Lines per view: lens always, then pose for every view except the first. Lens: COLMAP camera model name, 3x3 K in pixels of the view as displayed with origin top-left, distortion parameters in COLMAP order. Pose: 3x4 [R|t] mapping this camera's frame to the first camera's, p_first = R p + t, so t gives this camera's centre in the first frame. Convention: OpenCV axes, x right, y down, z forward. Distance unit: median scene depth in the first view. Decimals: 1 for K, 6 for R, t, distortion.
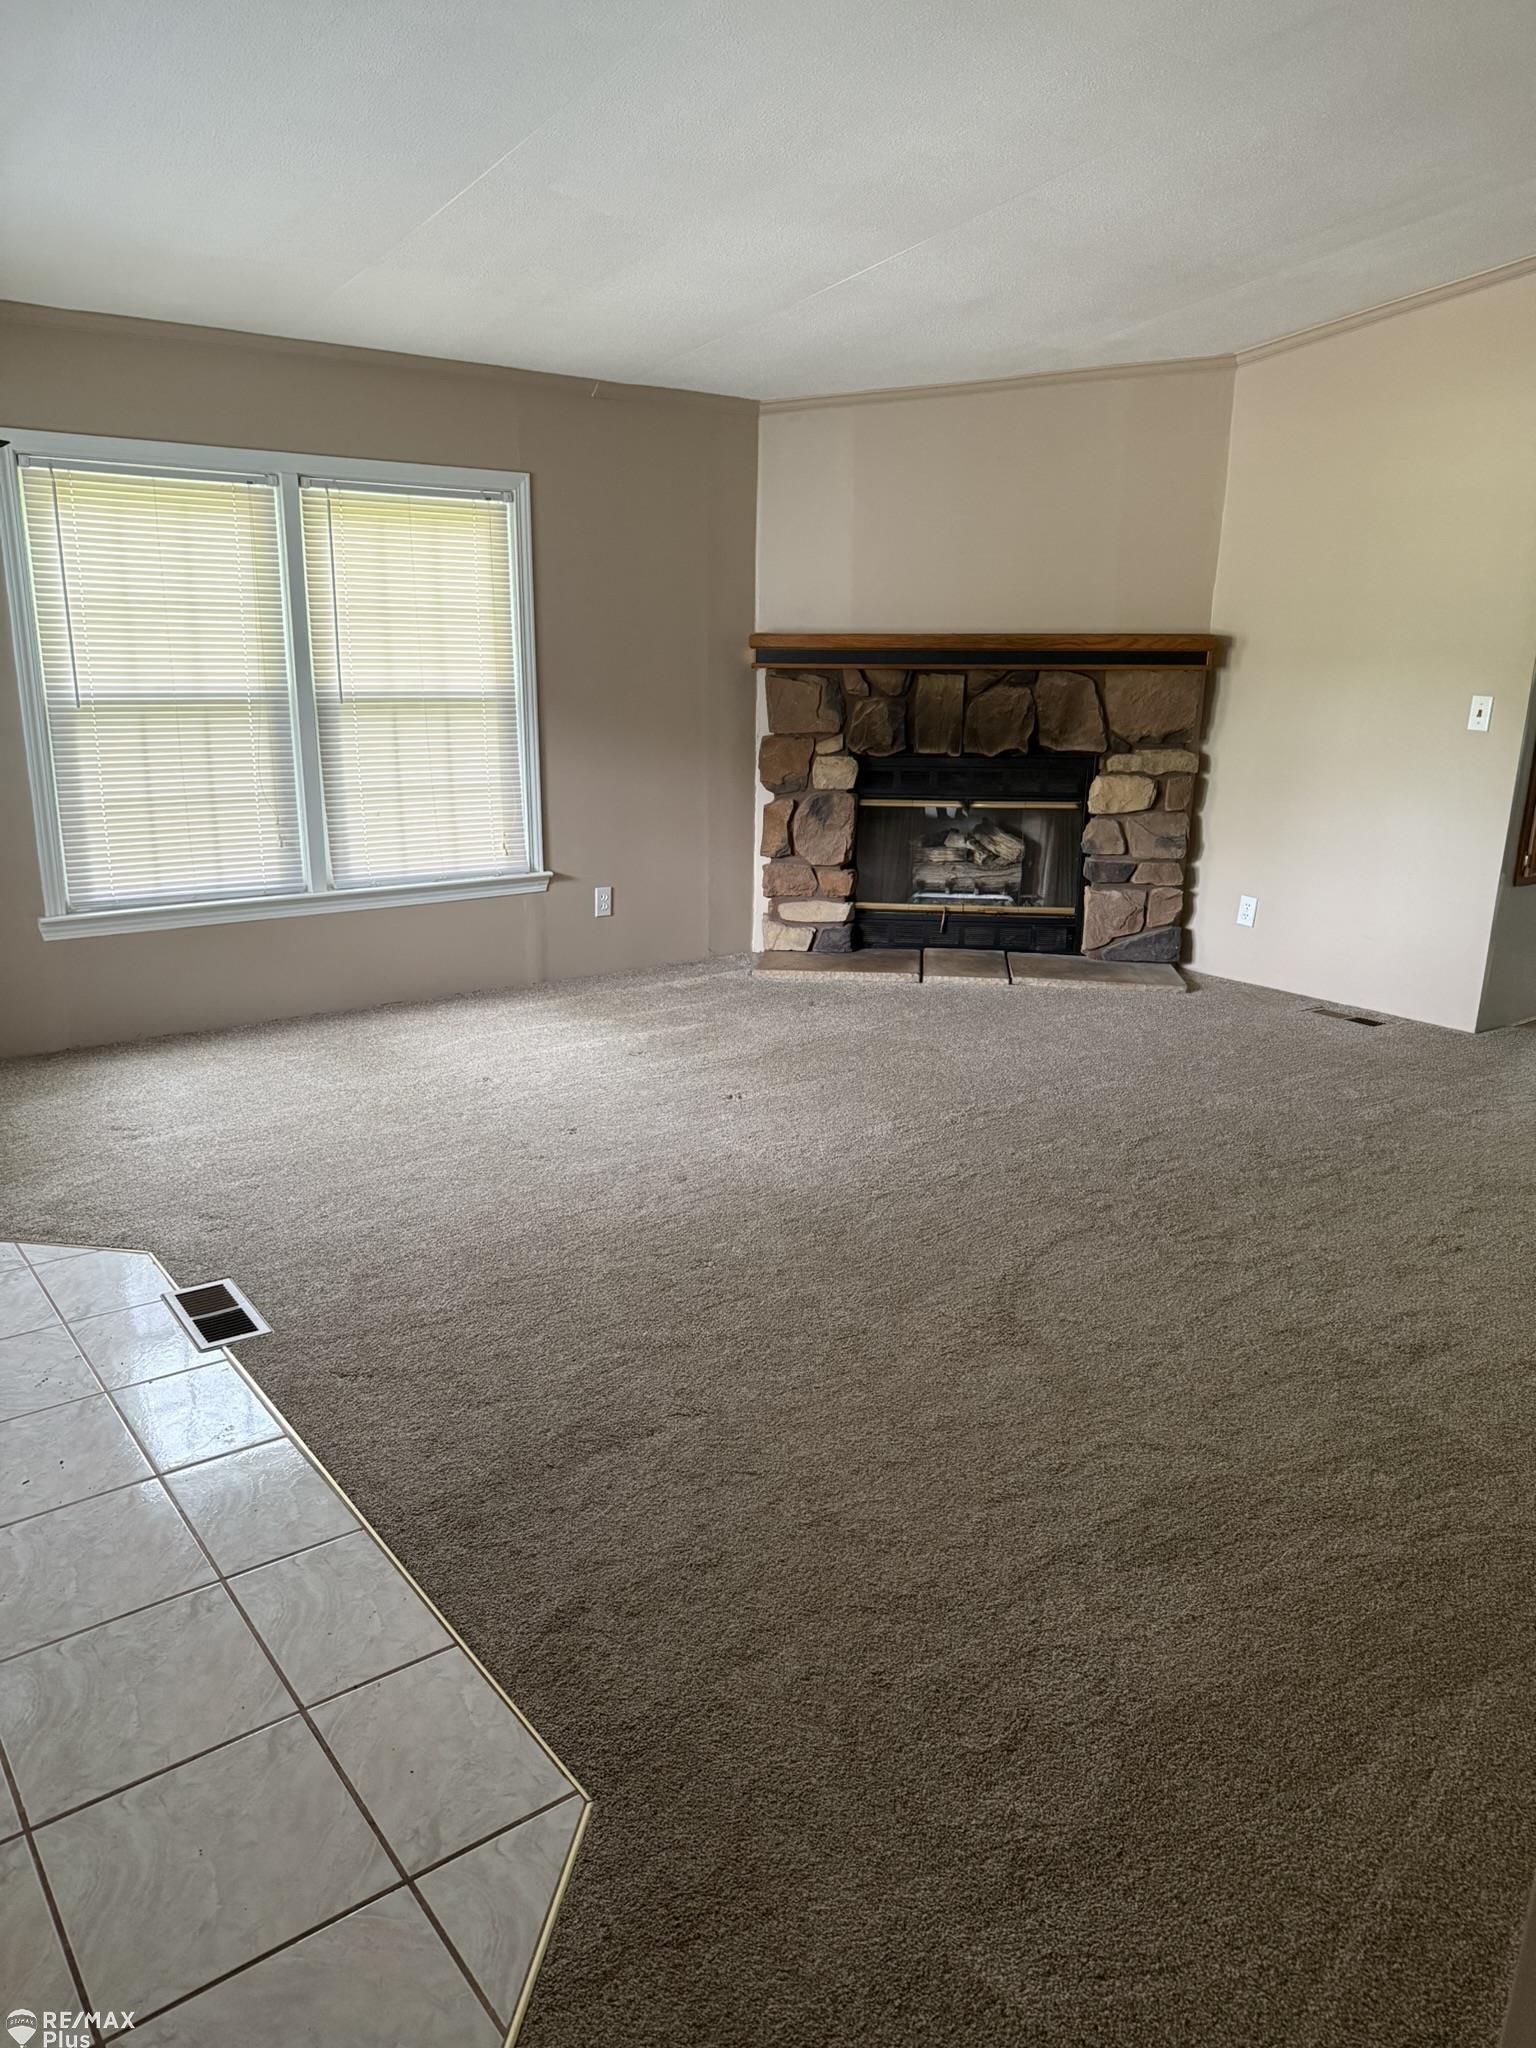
lens RADIAL K [[1441.4, 0, 757.9], [0, 1441.4, 1030.0], [0, 0, 1]] dist [0.042505, -0.028682]
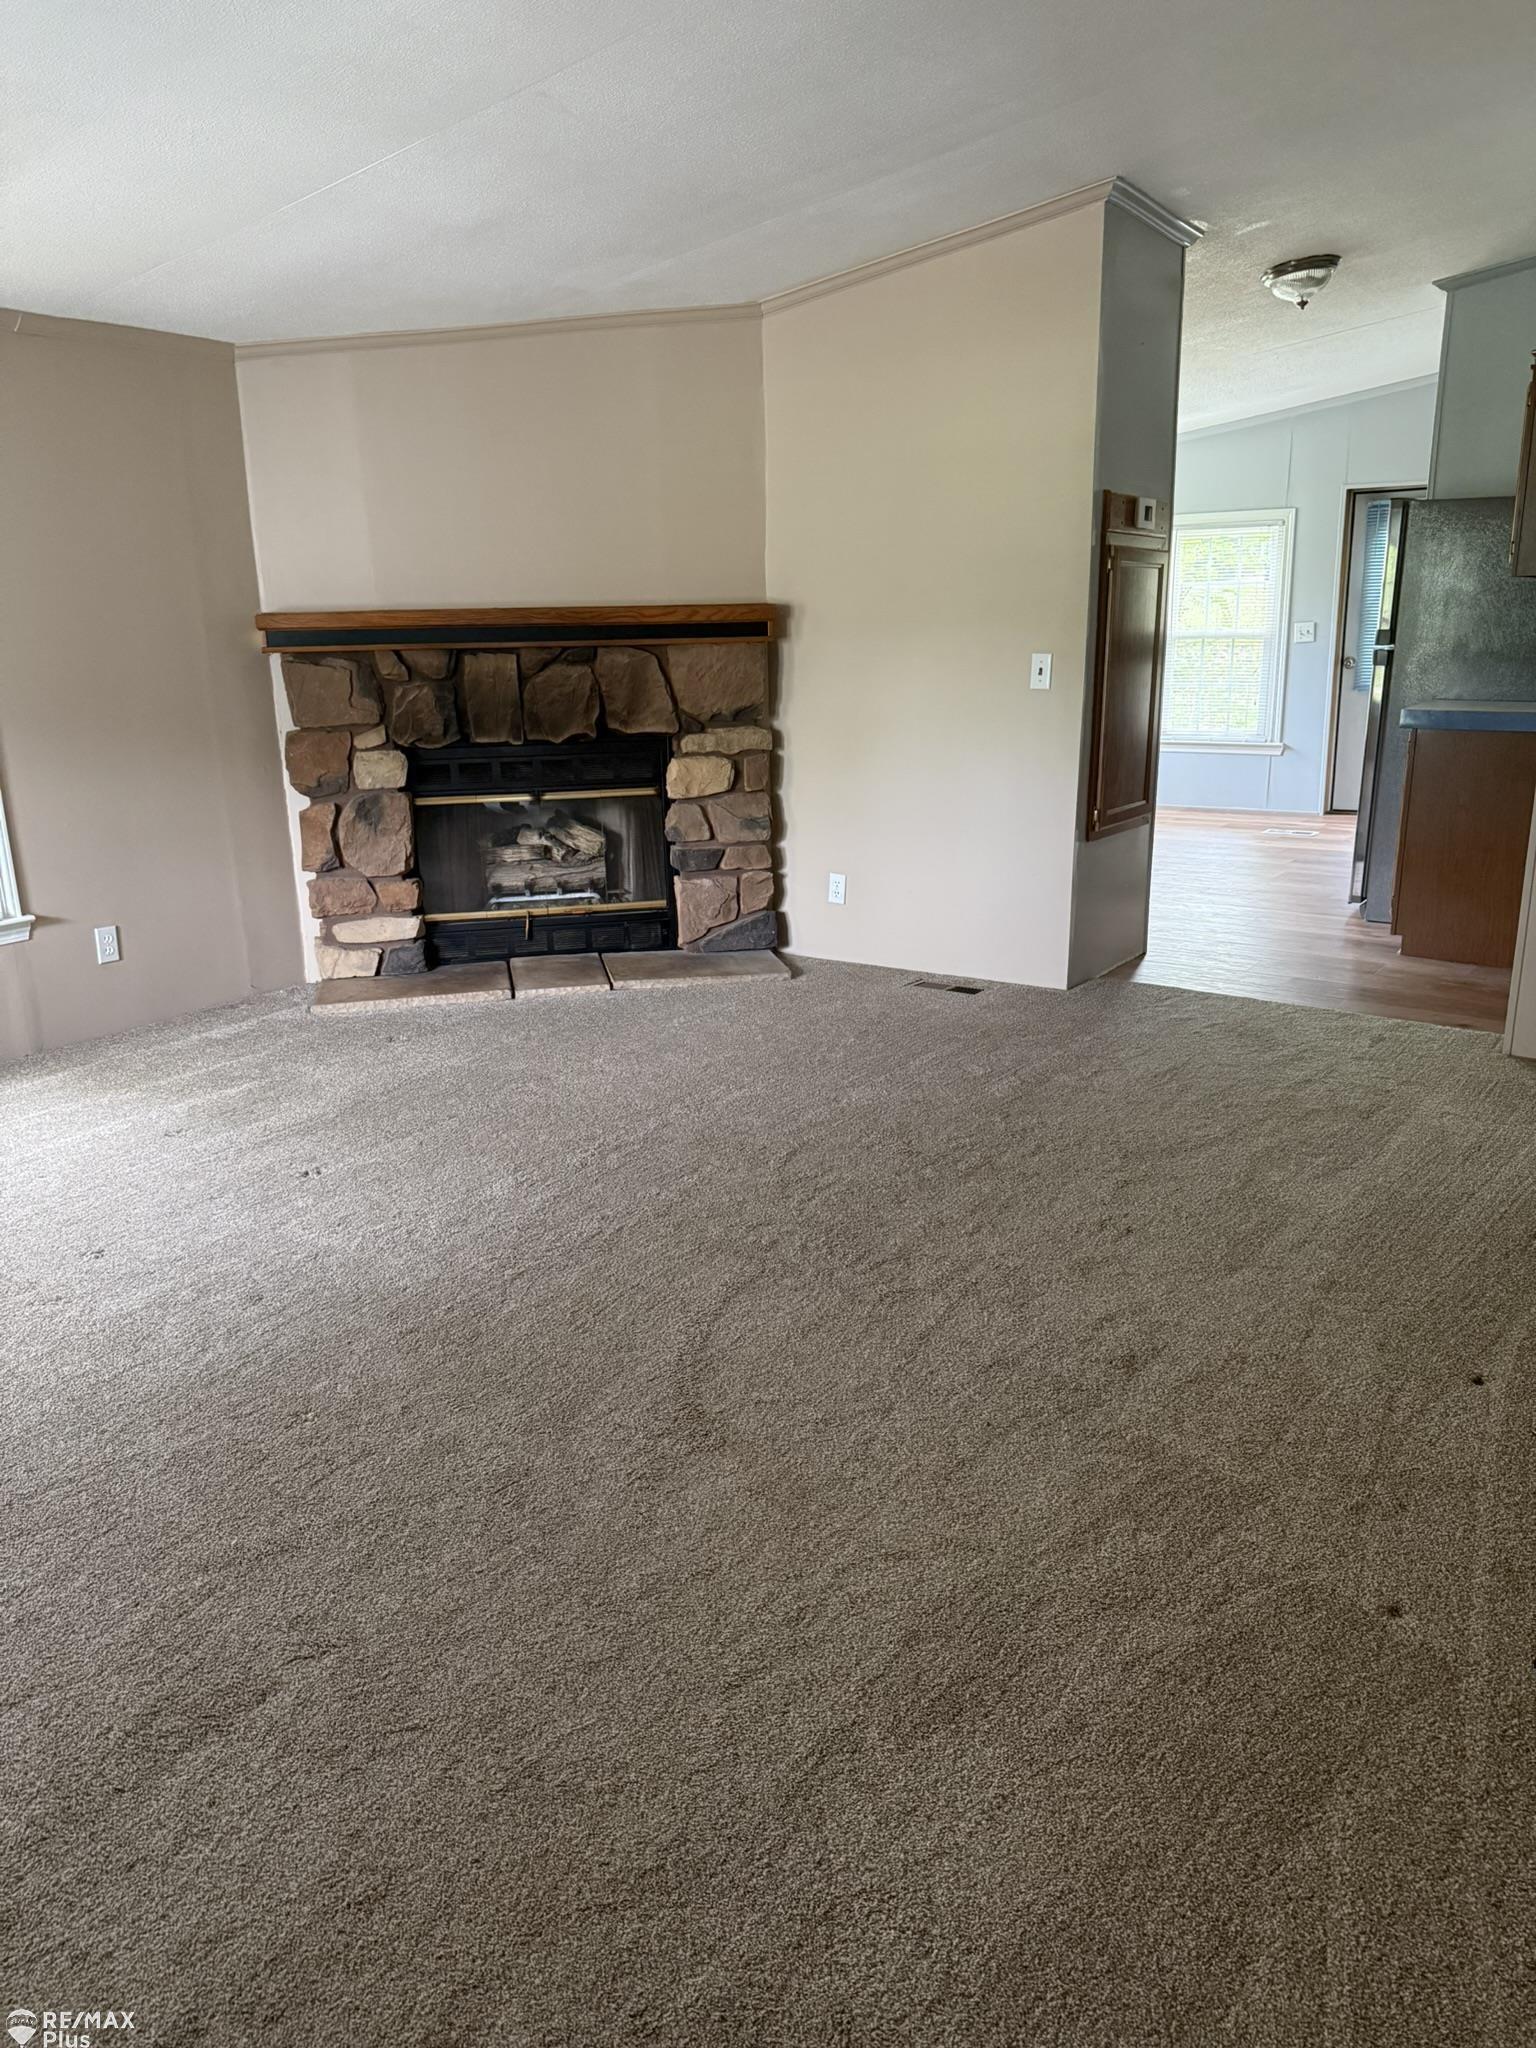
lens RADIAL K [[1435.2, 0, 802.9], [0, 1435.2, 1025.2], [0, 0, 1]] dist [0.173228, -0.345703]
pose [[0.940961, -0.118118, 0.317240, -0.004462], [0.115578, 0.992935, 0.026883, -0.019004], [-0.318174, 0.011370, 0.947964, 0.084541]]
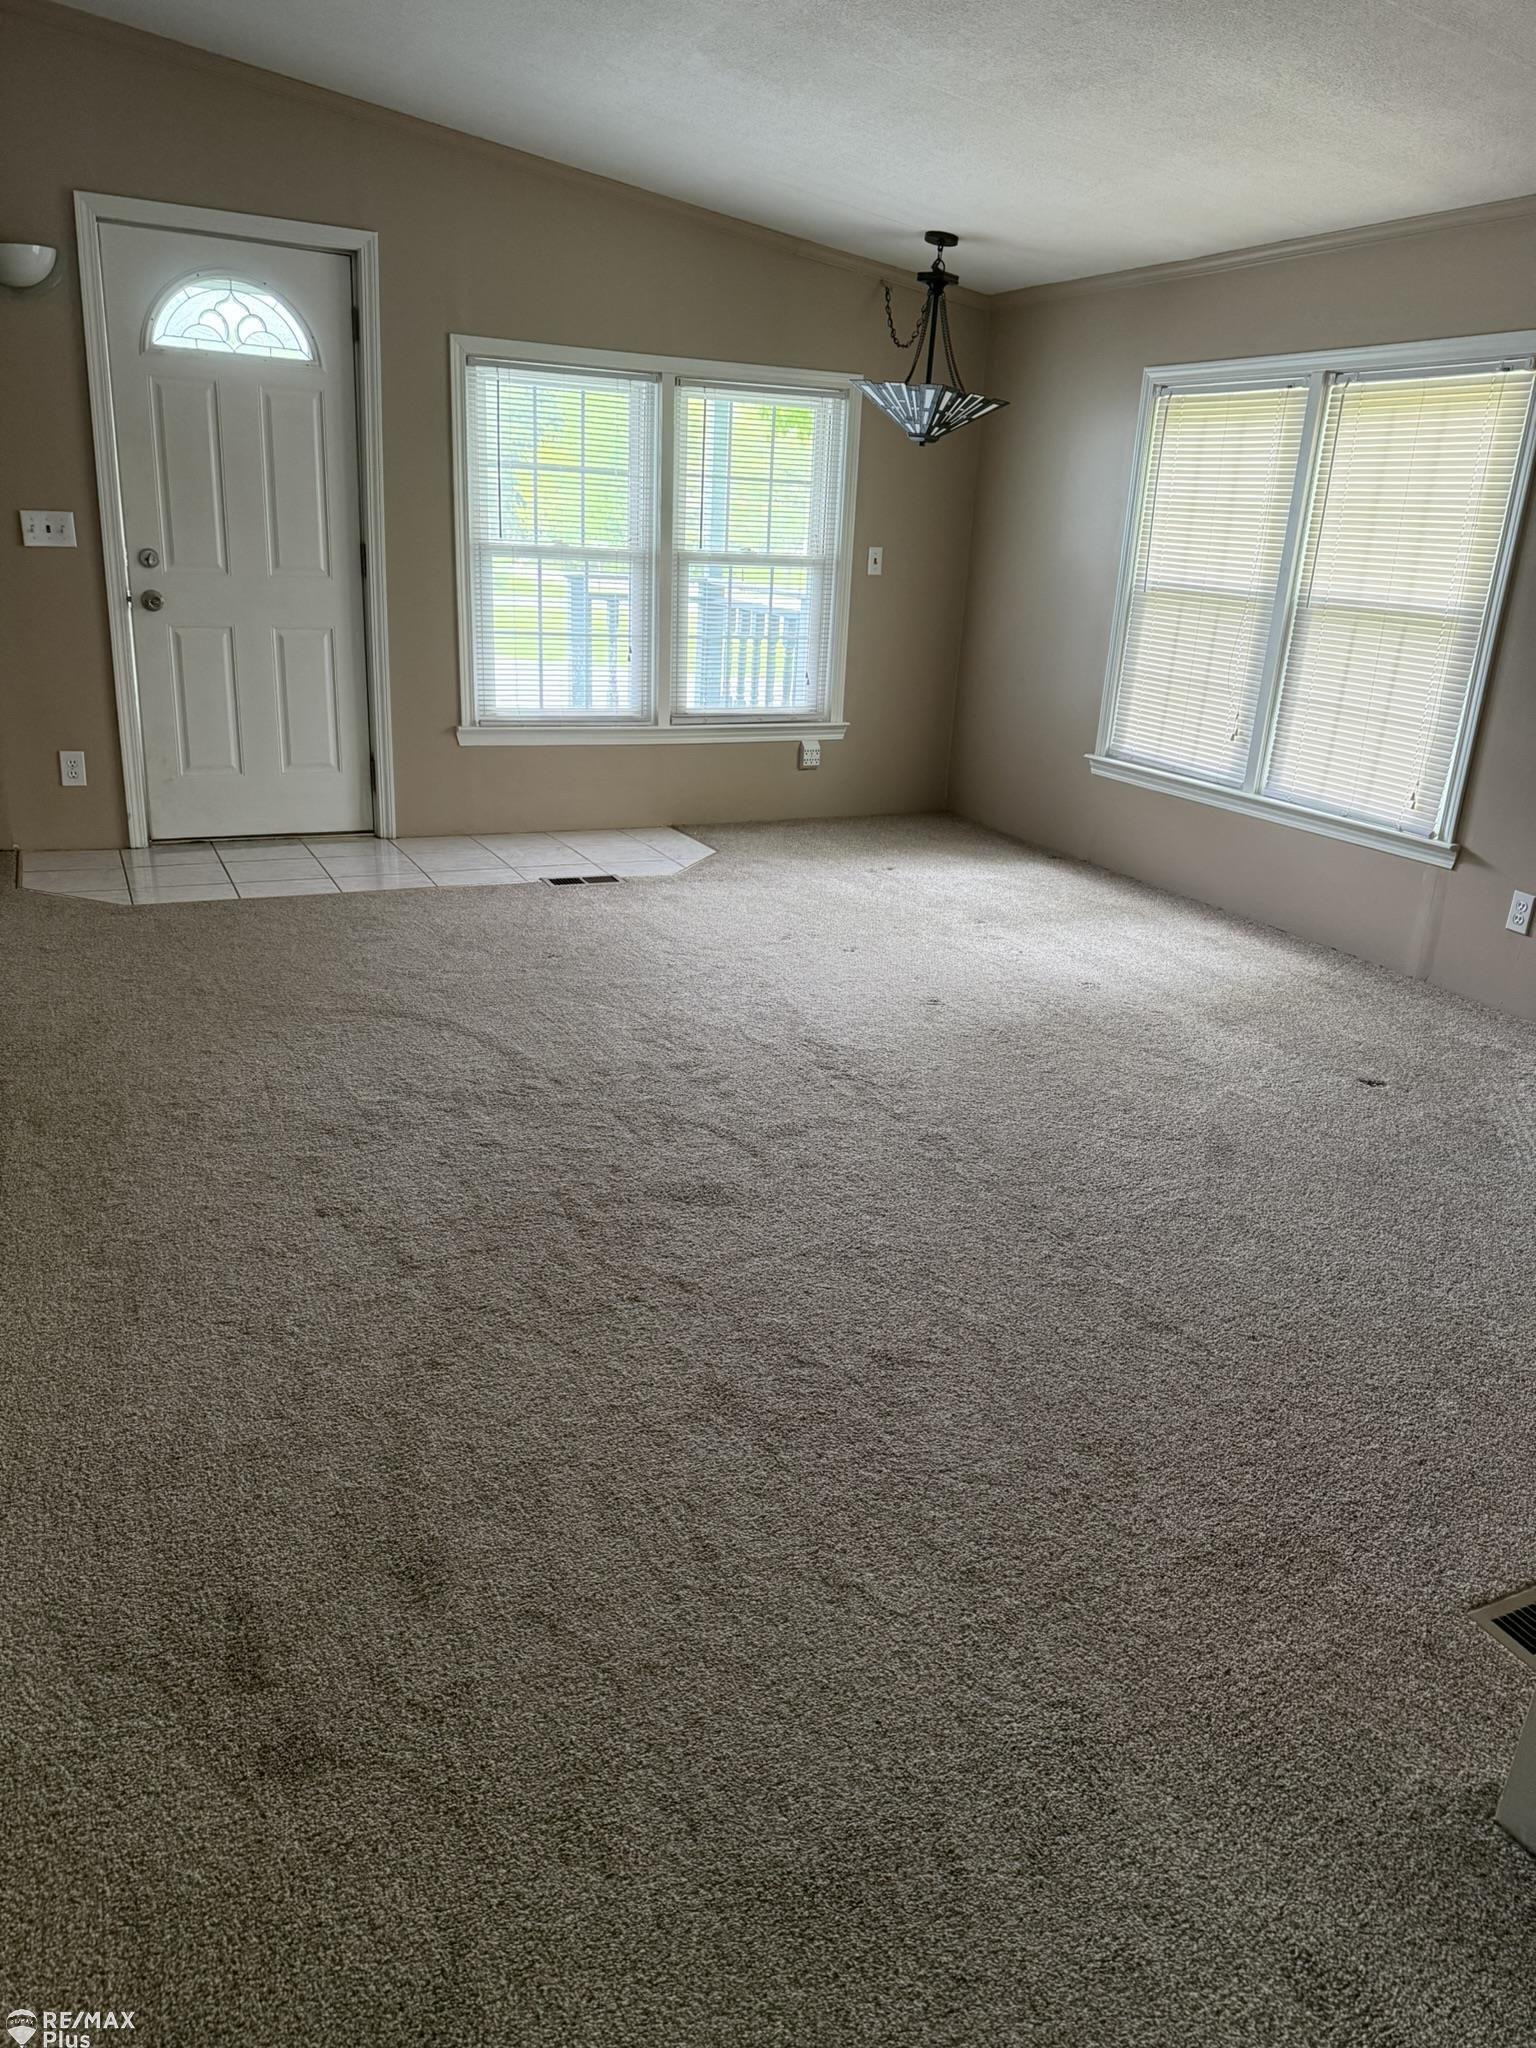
lens RADIAL K [[1441.4, 0, 757.9], [0, 1441.4, 1030.0], [0, 0, 1]] dist [0.042505, -0.028682]
pose [[-0.209377, 0.303323, -0.929600, 0.658162], [-0.300248, 0.884805, 0.356332, -0.177045], [0.930598, 0.353718, -0.094185, 0.708177]]
